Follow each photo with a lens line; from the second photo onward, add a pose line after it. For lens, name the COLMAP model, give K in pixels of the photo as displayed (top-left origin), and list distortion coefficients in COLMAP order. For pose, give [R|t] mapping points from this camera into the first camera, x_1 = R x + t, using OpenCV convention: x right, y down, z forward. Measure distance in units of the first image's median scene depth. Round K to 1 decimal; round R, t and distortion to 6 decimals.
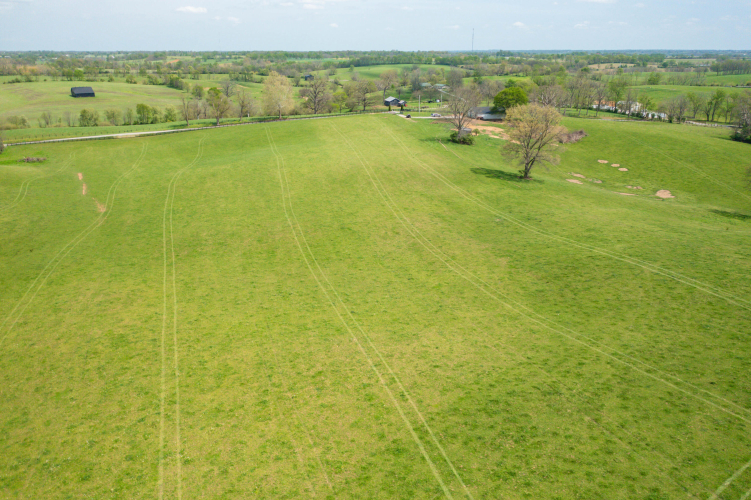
lens RADIAL K [[596.8, 0, 372.1], [0, 596.8, 254.0], [0, 0, 1]] dist [-0.006596, 0.006240]
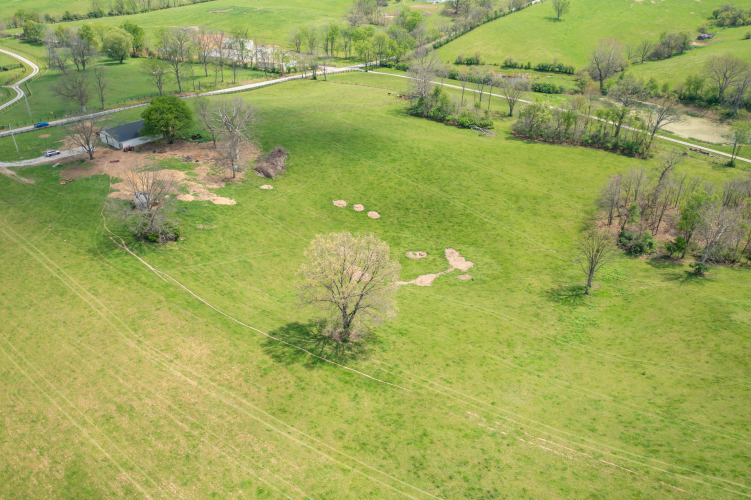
lens RADIAL K [[596.8, 0, 372.1], [0, 596.8, 254.0], [0, 0, 1]] dist [-0.006596, 0.006240]
pose [[0.743935, -0.336751, 0.577200, -0.040350], [0.220096, 0.939026, 0.264173, -0.210989], [-0.630966, -0.069488, 0.772692, 0.265732]]
